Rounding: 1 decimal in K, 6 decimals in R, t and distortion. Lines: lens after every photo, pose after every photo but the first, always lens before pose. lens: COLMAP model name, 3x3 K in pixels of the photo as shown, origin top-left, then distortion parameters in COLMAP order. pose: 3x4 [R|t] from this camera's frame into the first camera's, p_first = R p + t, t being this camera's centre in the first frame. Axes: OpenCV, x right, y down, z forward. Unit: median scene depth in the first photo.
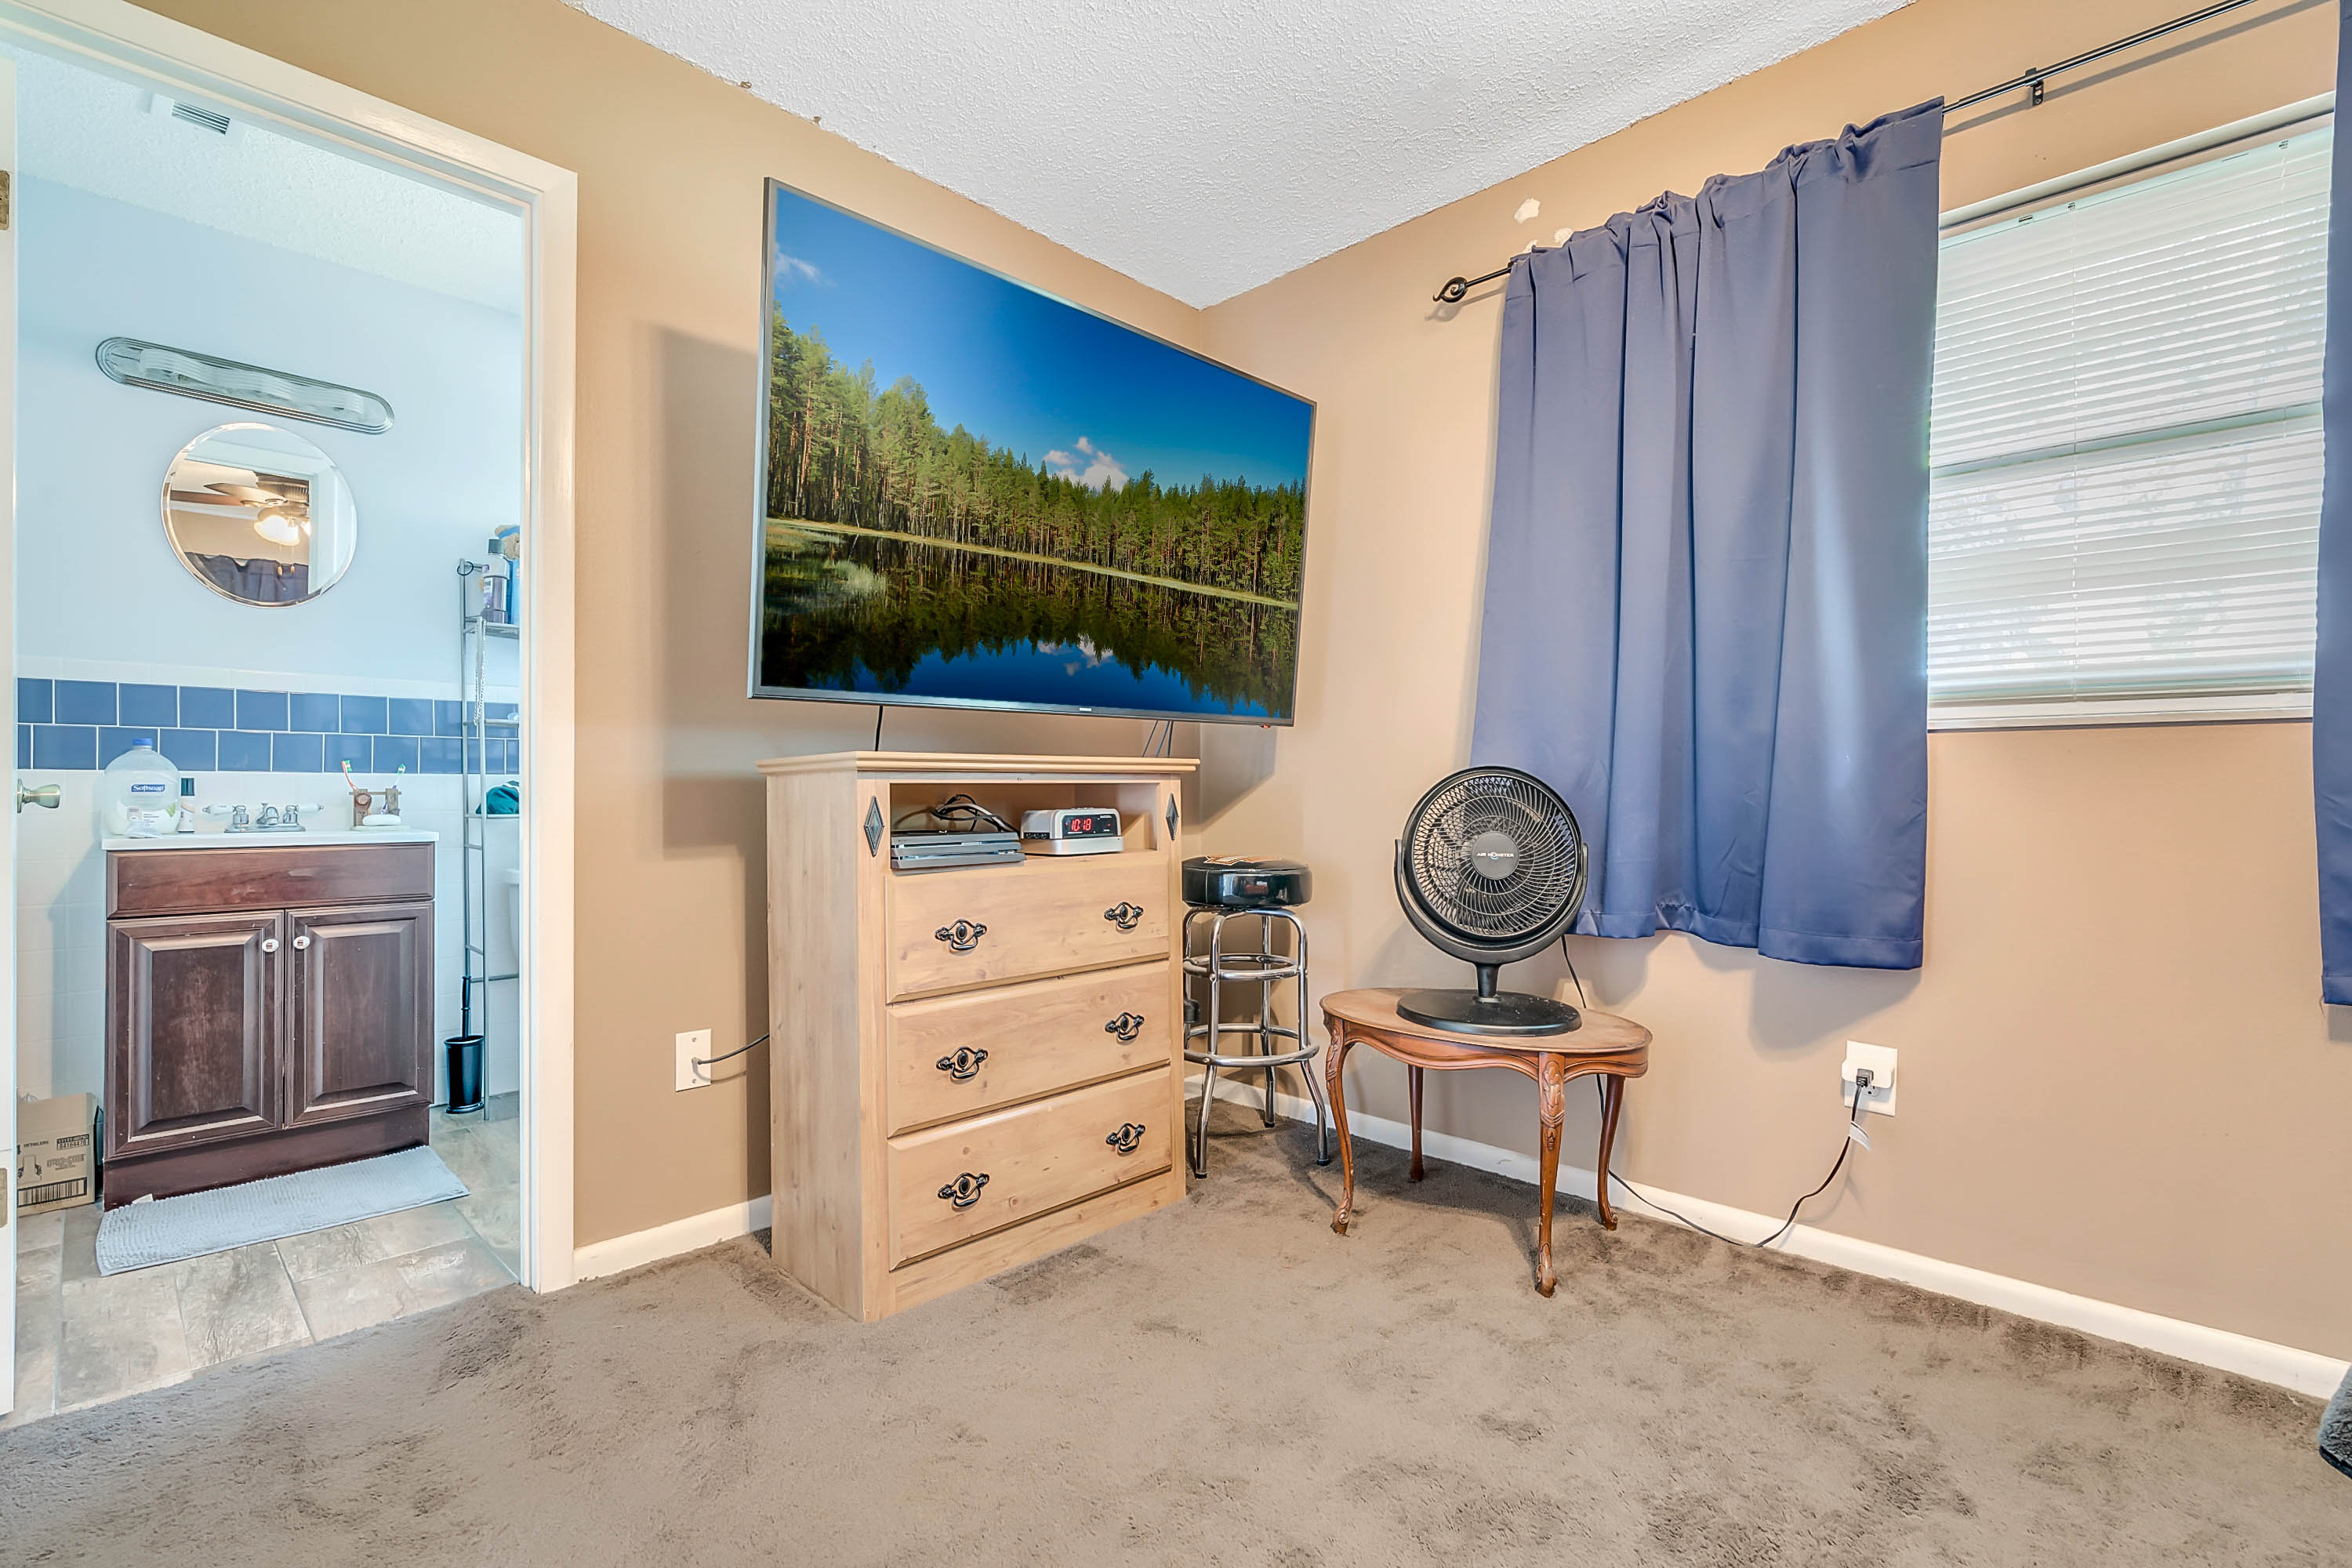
lens RADIAL K [[1051.3, 0, 1176.0], [0, 1051.3, 784.0], [0, 0, 1]] dist [0.003923, 0.000599]
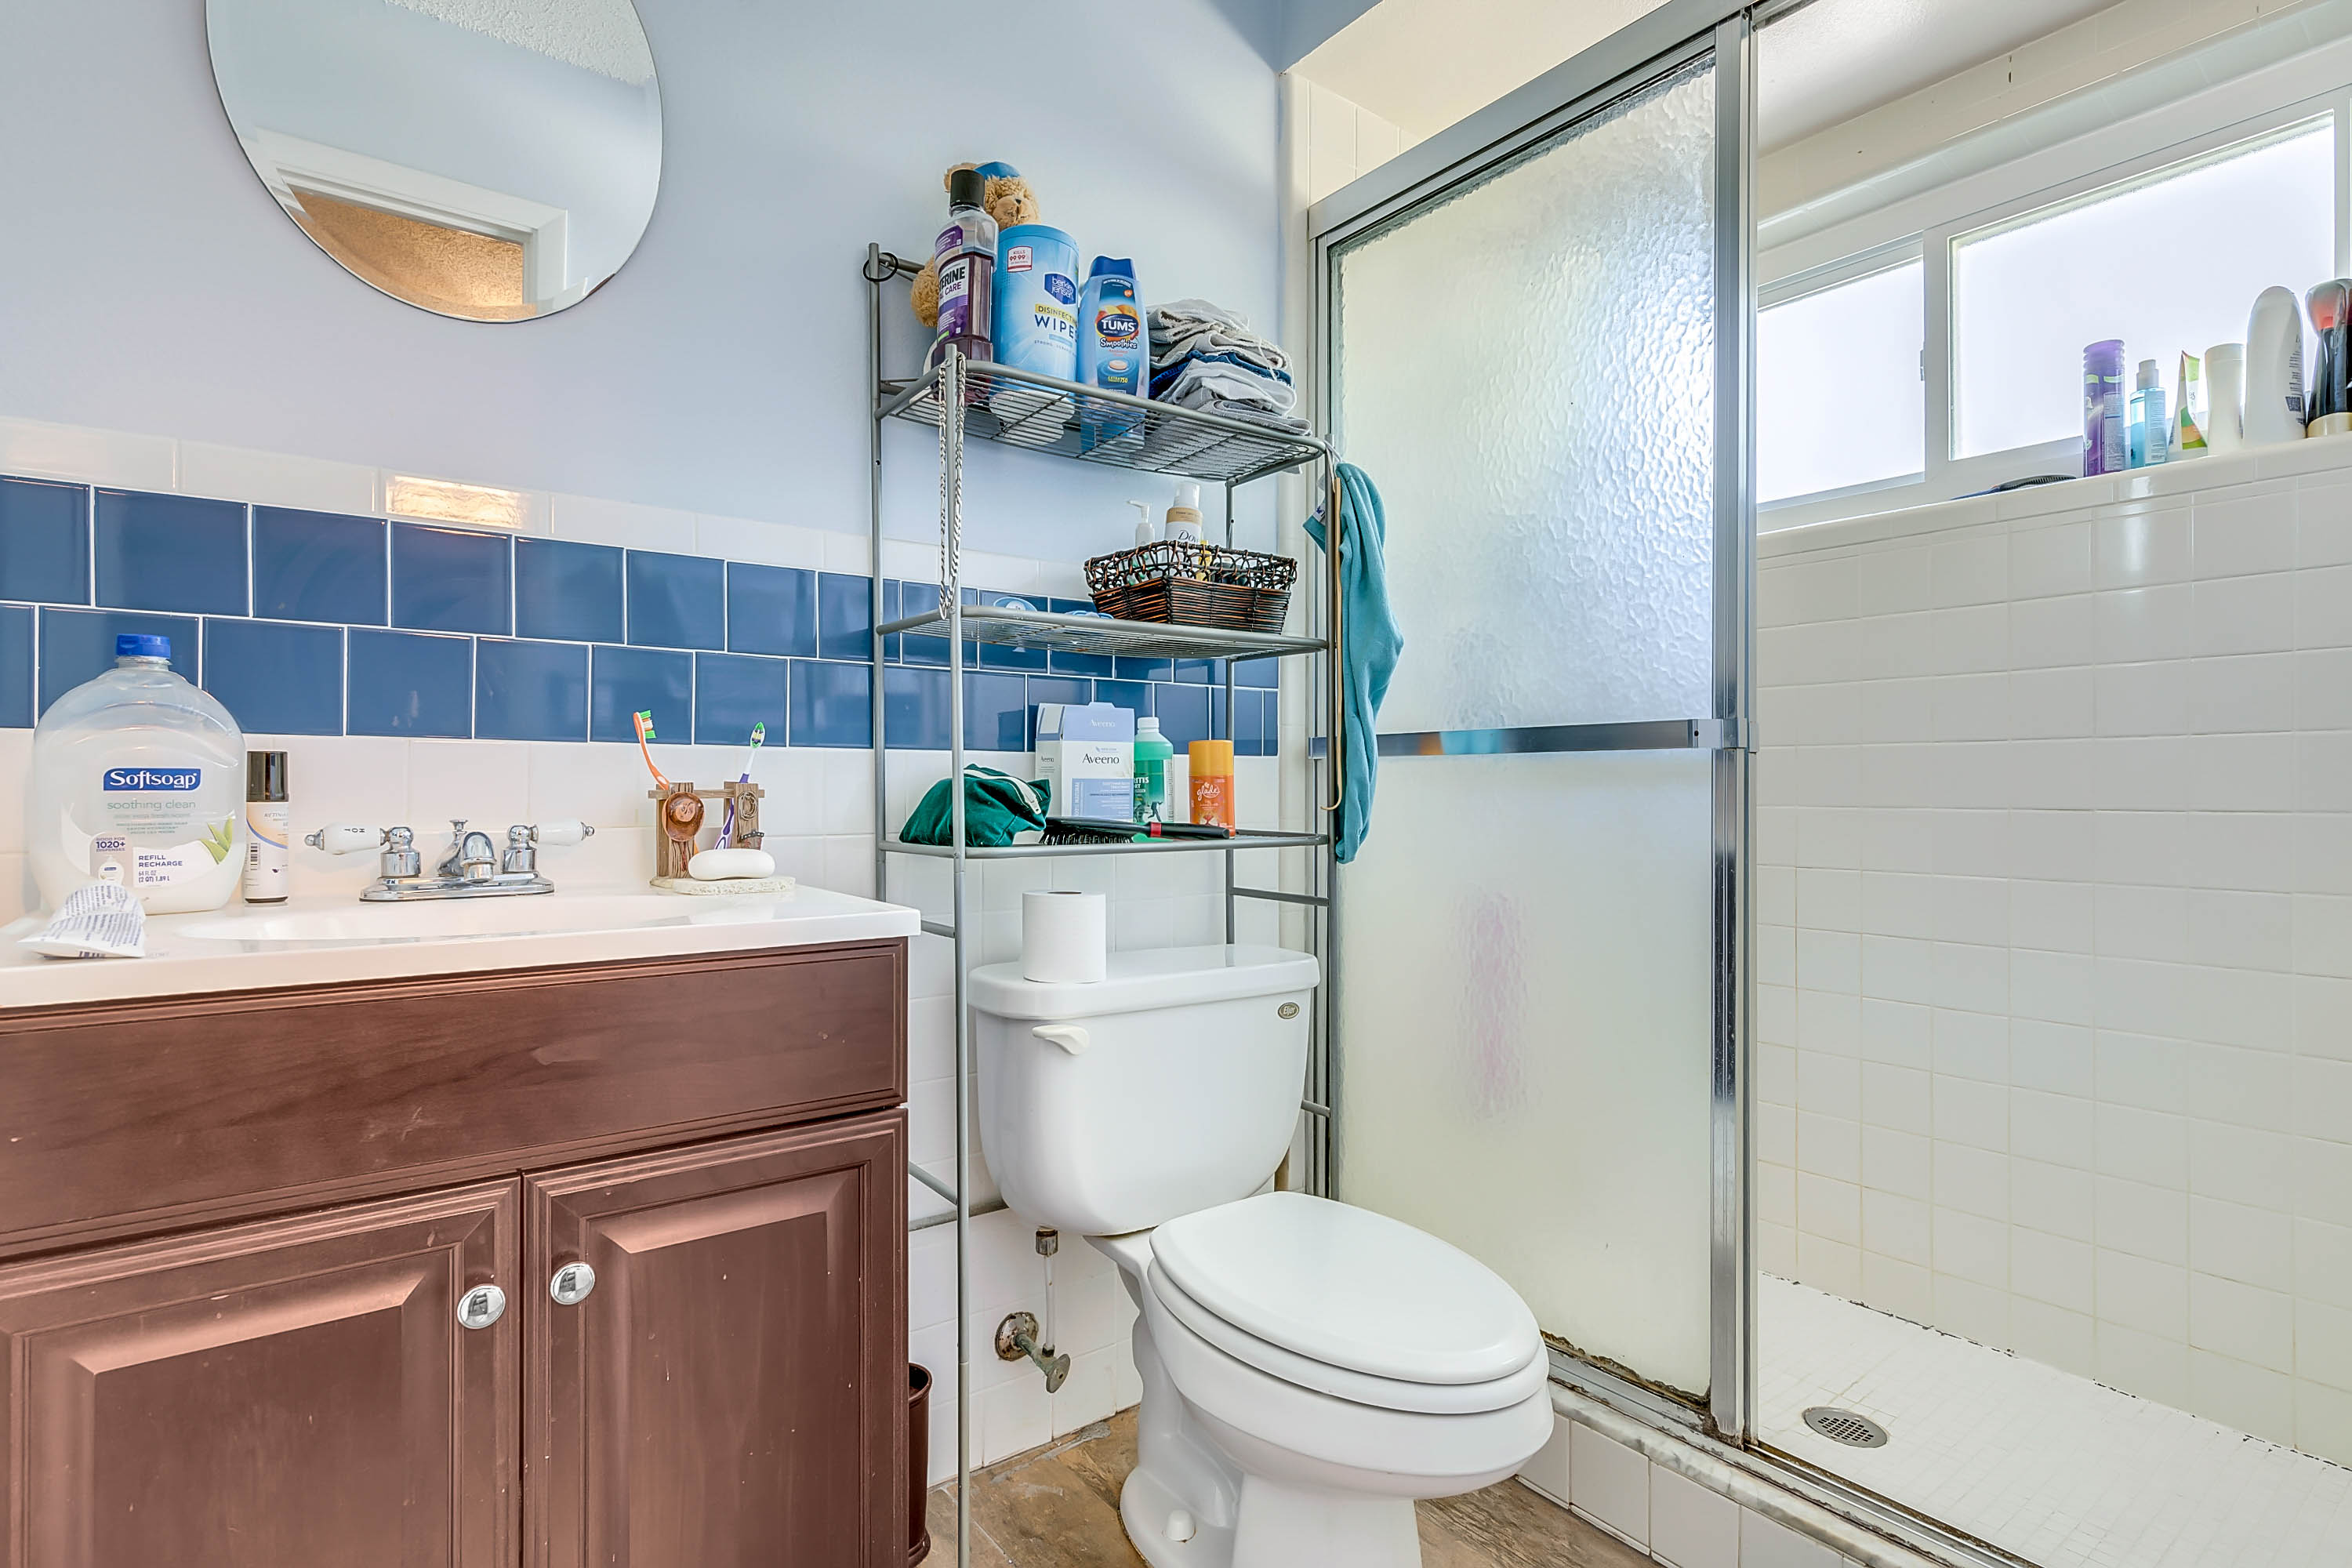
lens RADIAL K [[1080.1, 0, 1176.0], [0, 1080.1, 784.0], [0, 0, 1]] dist [0.000901, 0.000074]
pose [[0.992826, 0.001073, -0.119560, -0.527727], [-0.000791, 0.999997, 0.002408, 0.003748], [0.119562, -0.002296, 0.992824, 0.606321]]
